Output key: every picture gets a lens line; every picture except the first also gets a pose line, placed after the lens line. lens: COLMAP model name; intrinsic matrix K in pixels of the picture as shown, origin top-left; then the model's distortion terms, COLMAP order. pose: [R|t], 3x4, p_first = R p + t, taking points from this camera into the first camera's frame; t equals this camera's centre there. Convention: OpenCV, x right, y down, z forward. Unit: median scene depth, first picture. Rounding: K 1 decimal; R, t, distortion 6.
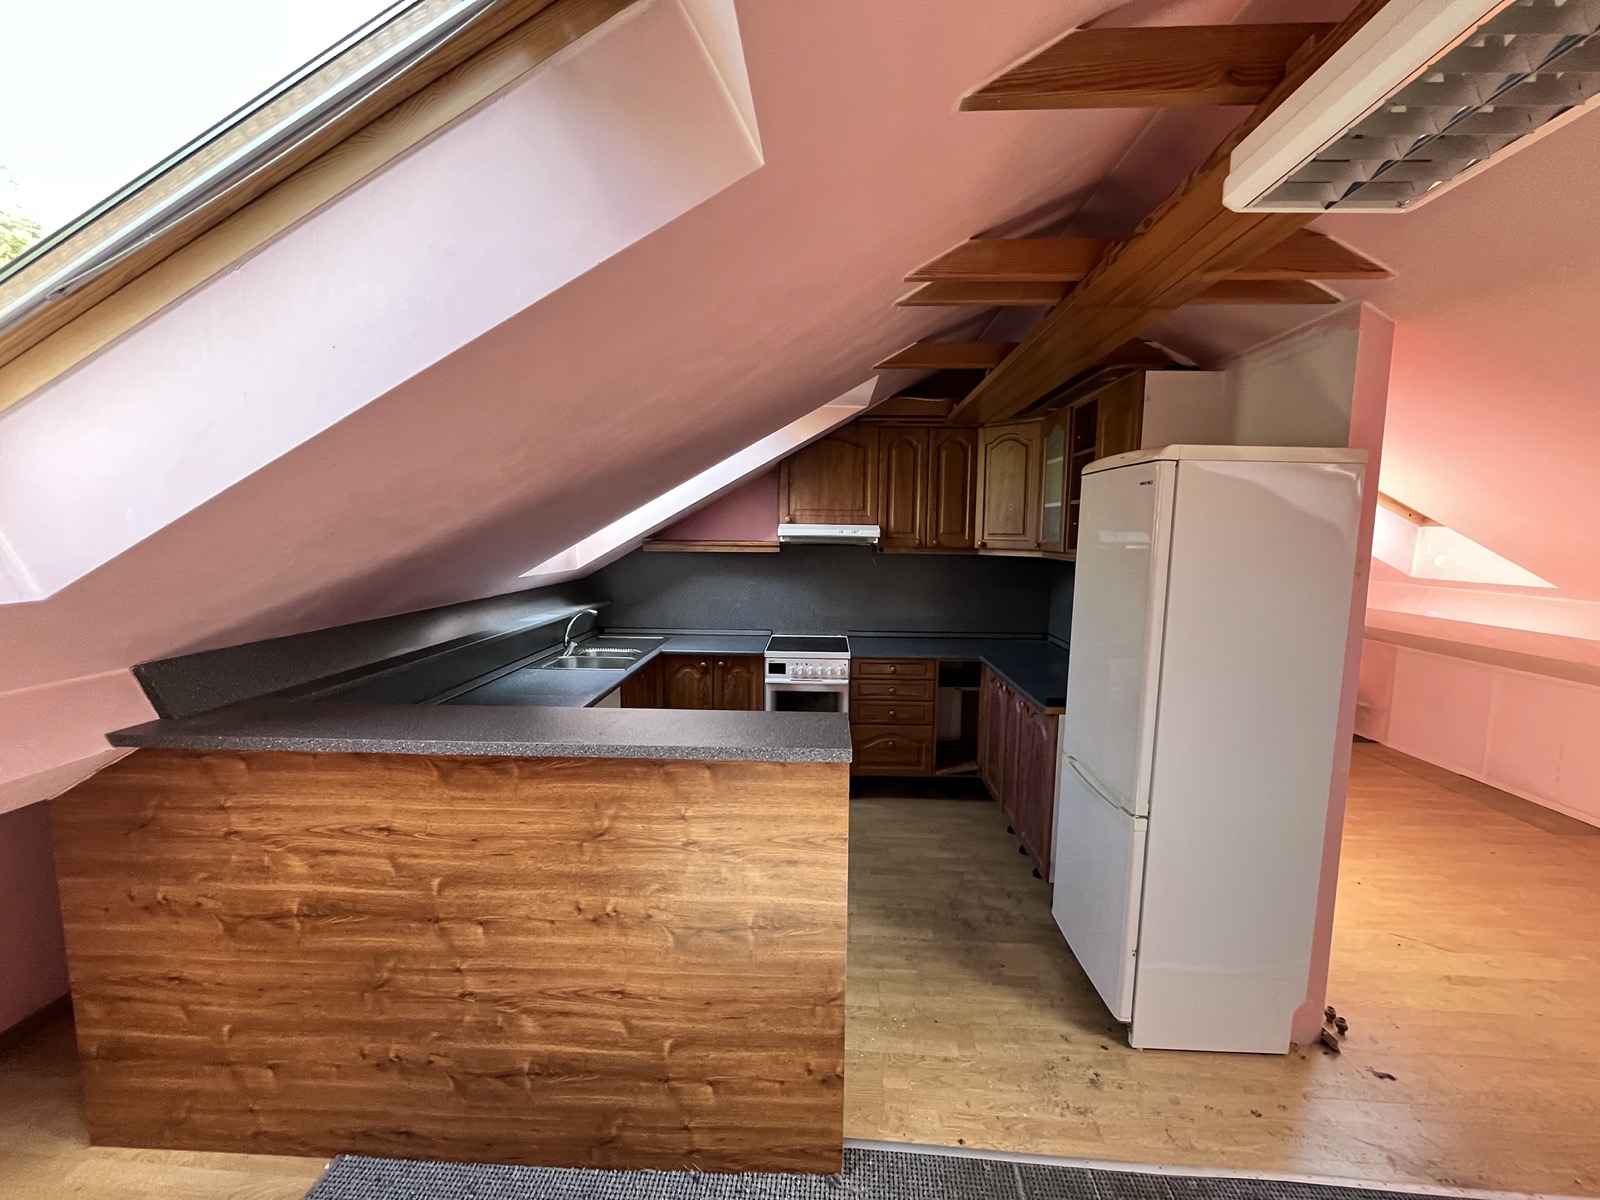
lens RADIAL K [[648.3, 0, 802.2], [0, 648.3, 600.5], [0, 0, 1]] dist [-0.000077, -0.000619]
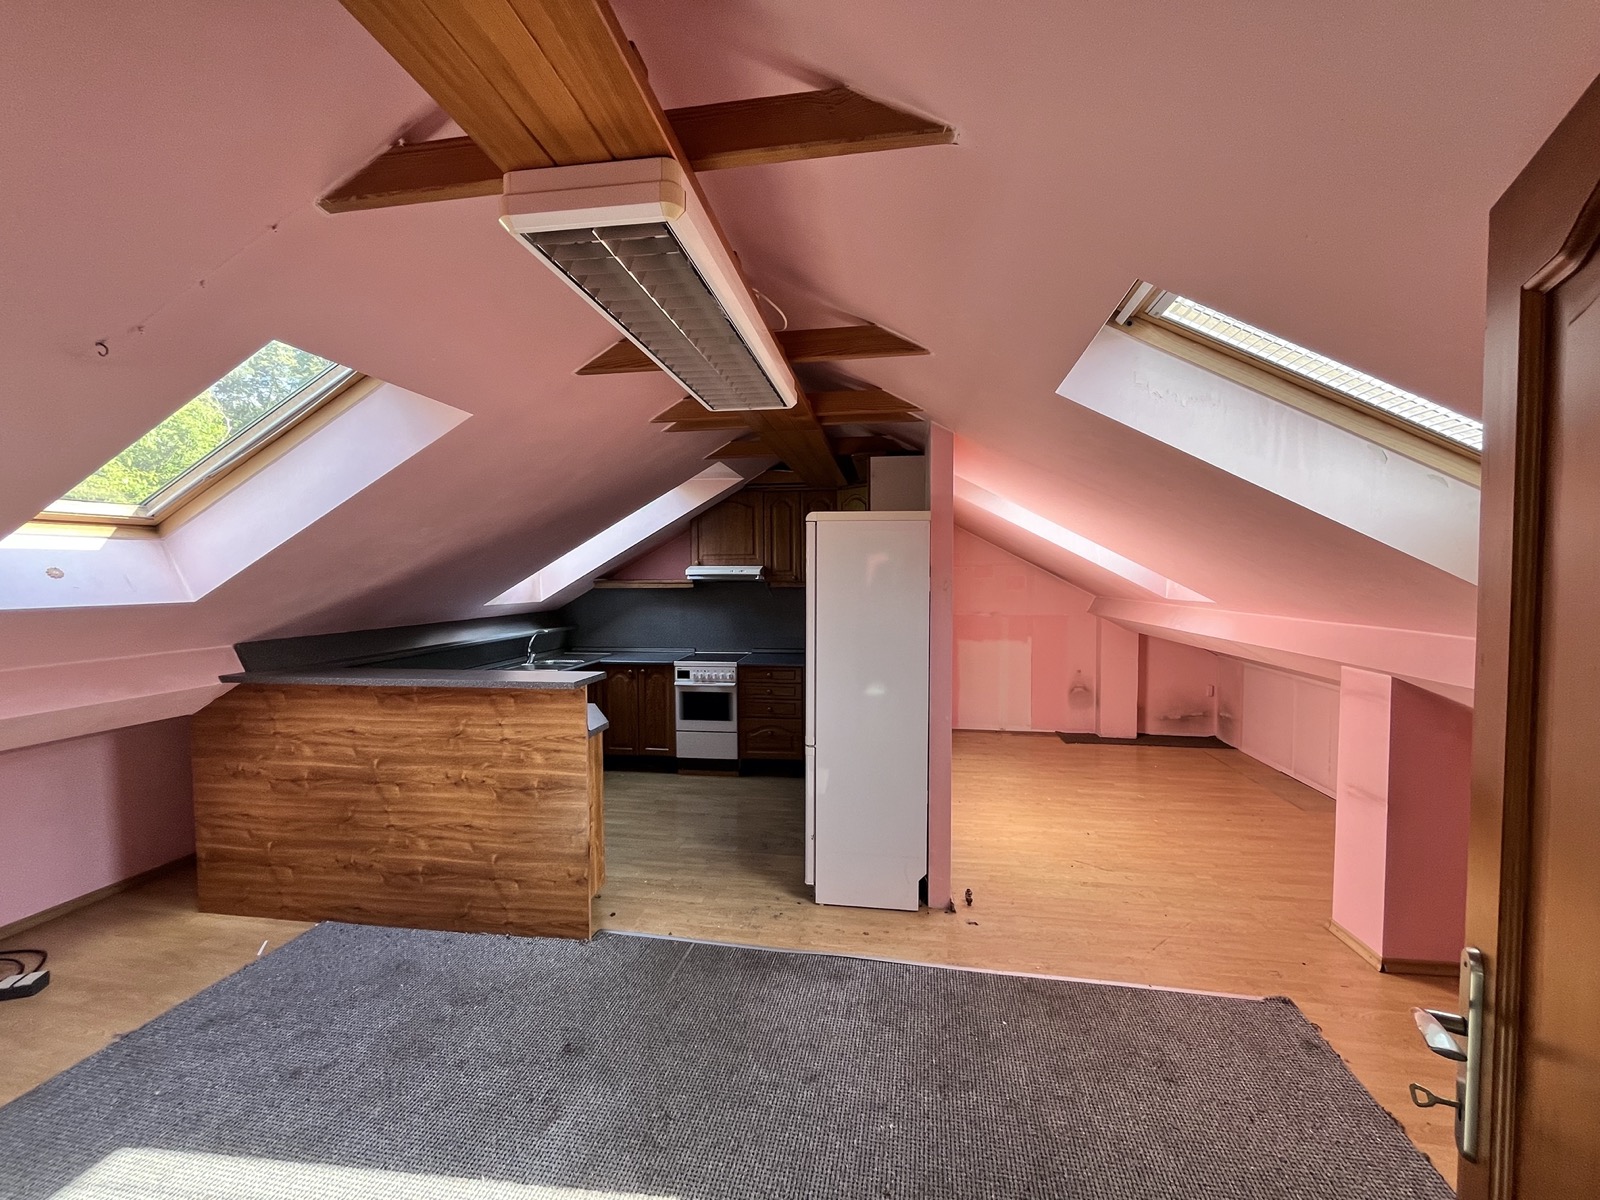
lens RADIAL K [[648.3, 0, 802.2], [0, 648.3, 600.8], [0, 0, 1]] dist [-0.000077, -0.000619]
pose [[0.994056, -0.012289, -0.108171, 0.817858], [0.004892, 0.997647, -0.068383, 0.109444], [0.108757, 0.067447, 0.991778, -0.701914]]
